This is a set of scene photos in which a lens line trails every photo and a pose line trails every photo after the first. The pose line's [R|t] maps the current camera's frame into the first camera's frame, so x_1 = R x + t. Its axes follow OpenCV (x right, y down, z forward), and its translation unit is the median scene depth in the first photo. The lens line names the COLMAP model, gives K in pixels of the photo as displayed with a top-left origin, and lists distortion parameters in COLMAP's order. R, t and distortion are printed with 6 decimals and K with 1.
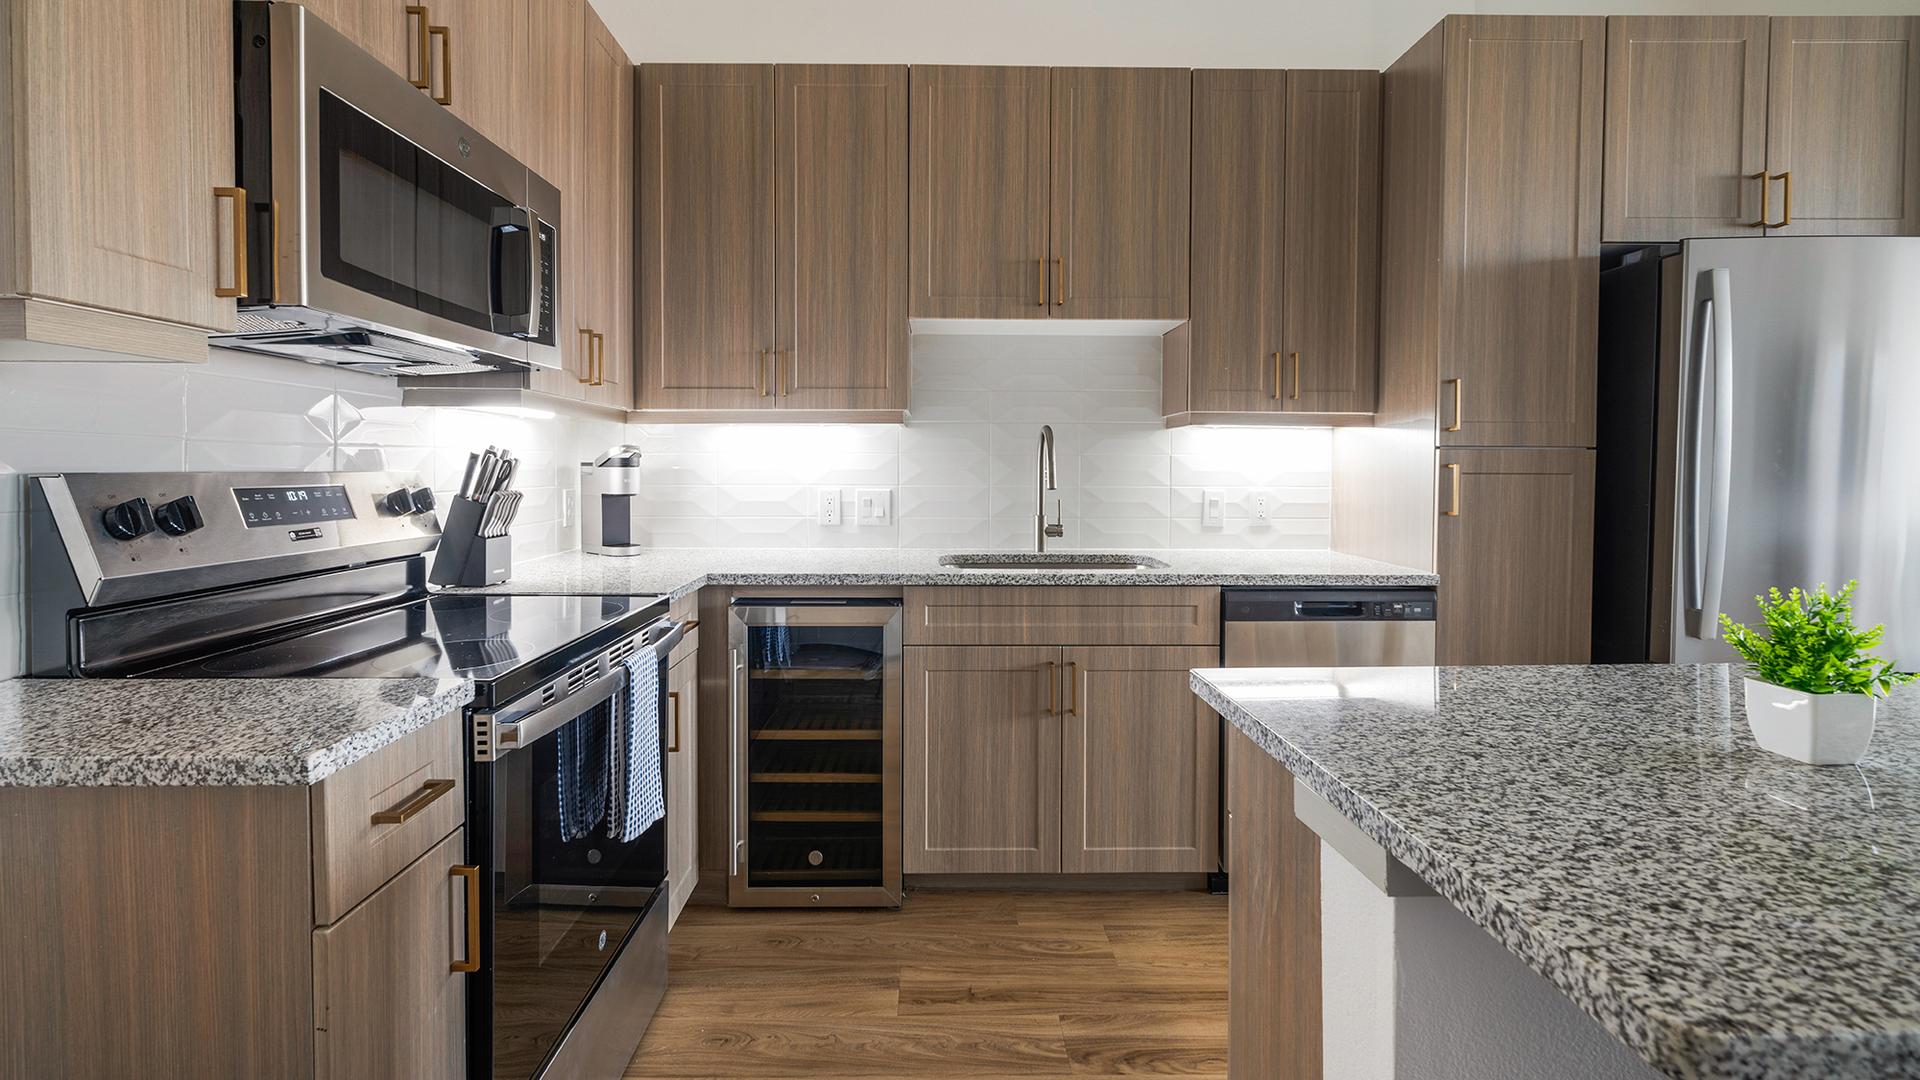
lens RADIAL K [[817.0, 0, 955.2], [0, 817.0, 485.1], [0, 0, 1]] dist [-0.000423, -0.000236]
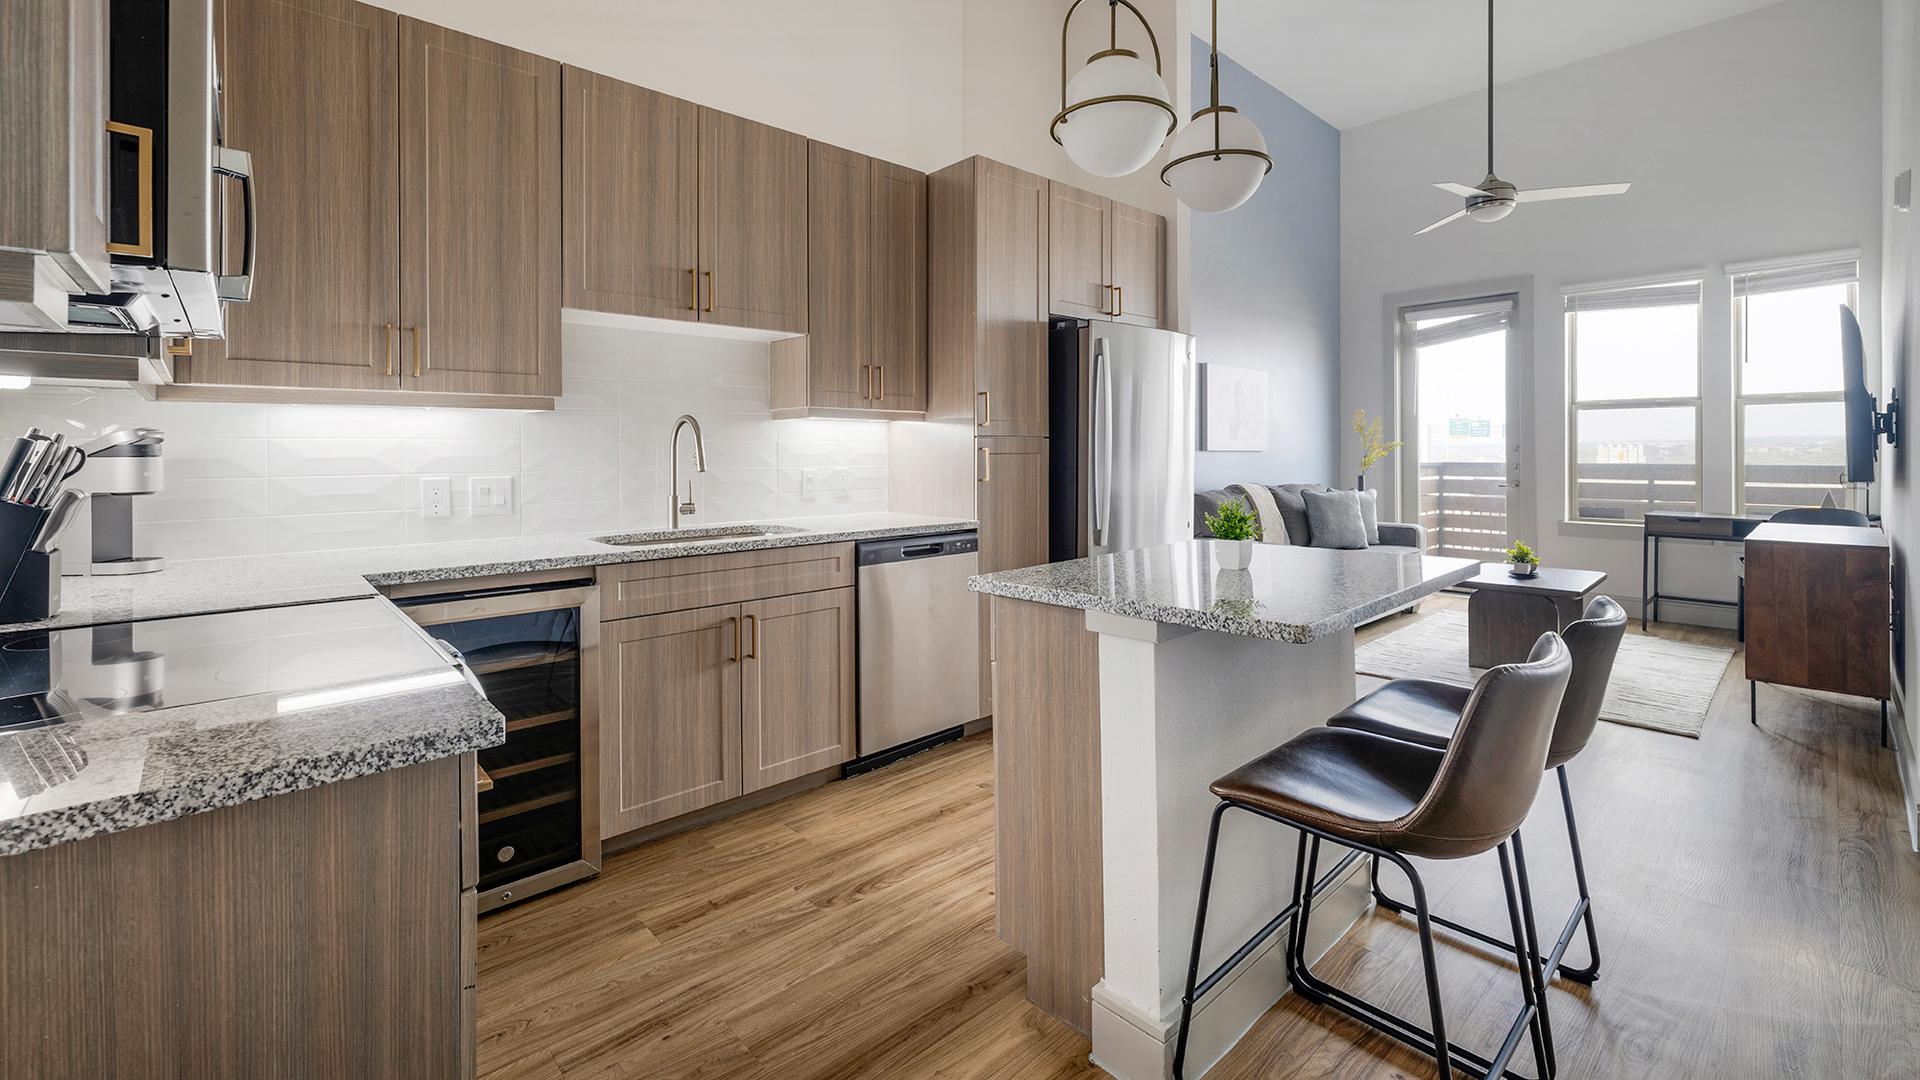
lens RADIAL K [[797.3, 0, 959.9], [0, 797.3, 454.8], [0, 0, 1]] dist [-0.000162, -0.000175]
pose [[0.750407, -0.010500, 0.660893, -0.391467], [0.022338, 0.999706, -0.009480, 0.000675], [-0.660599, 0.021877, 0.750420, -0.084023]]
